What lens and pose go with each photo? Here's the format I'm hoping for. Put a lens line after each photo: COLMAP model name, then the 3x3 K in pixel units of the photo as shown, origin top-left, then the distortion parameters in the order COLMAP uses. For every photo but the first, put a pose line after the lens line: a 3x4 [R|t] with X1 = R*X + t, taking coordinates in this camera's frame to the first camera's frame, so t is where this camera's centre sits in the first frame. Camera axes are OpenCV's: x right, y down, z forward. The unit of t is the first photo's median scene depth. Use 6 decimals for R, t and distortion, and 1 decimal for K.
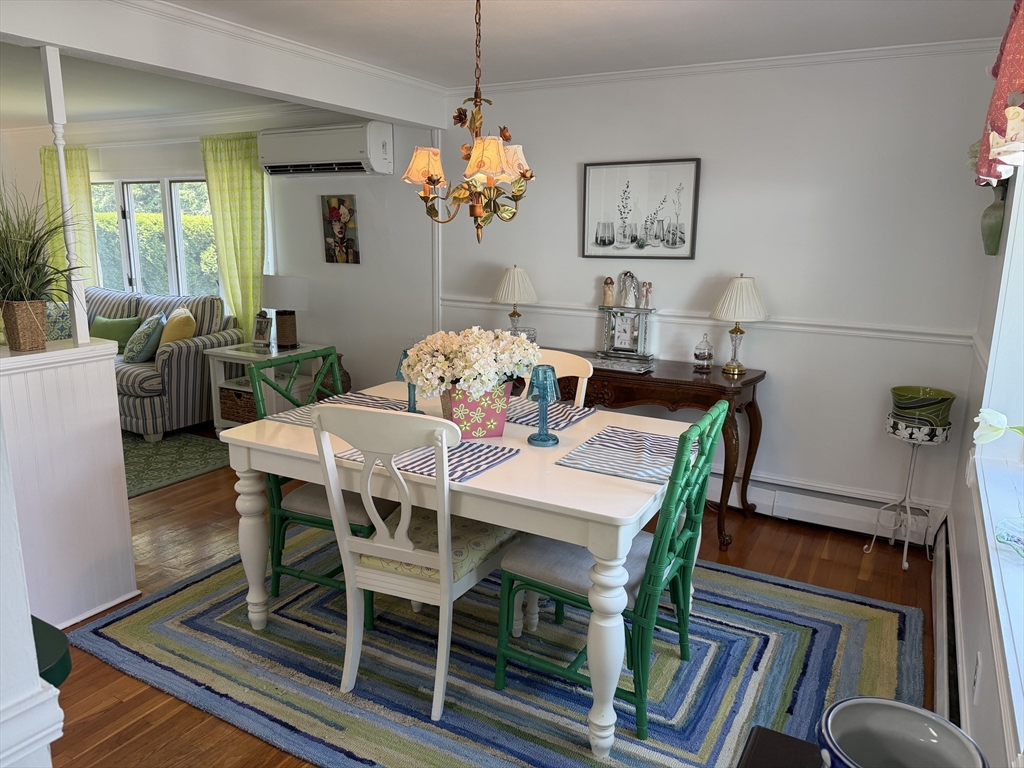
lens RADIAL K [[724.6, 0, 512.1], [0, 724.6, 384.1], [0, 0, 1]] dist [0.042123, -0.063223]
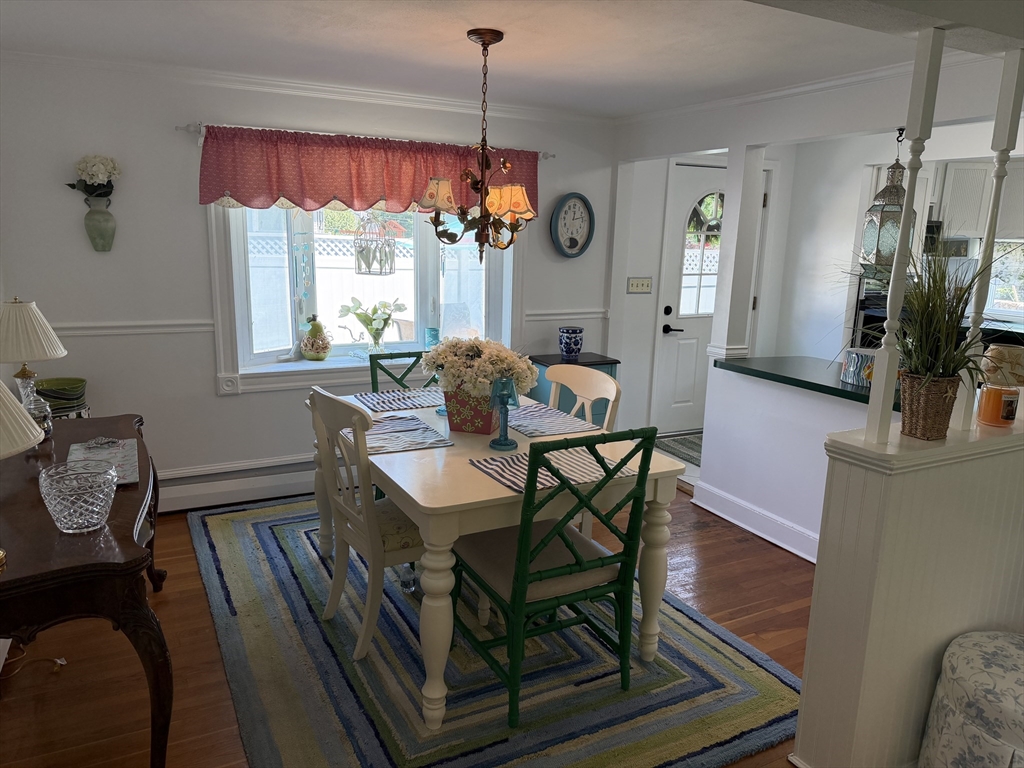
lens RADIAL K [[724.6, 0, 512.5], [0, 724.6, 385.6], [0, 0, 1]] dist [0.042123, -0.063223]
pose [[-0.838222, -0.152226, 0.523653, -0.634094], [0.074722, 0.919131, 0.386801, -0.398625], [-0.540186, 0.363353, -0.759061, 1.658732]]
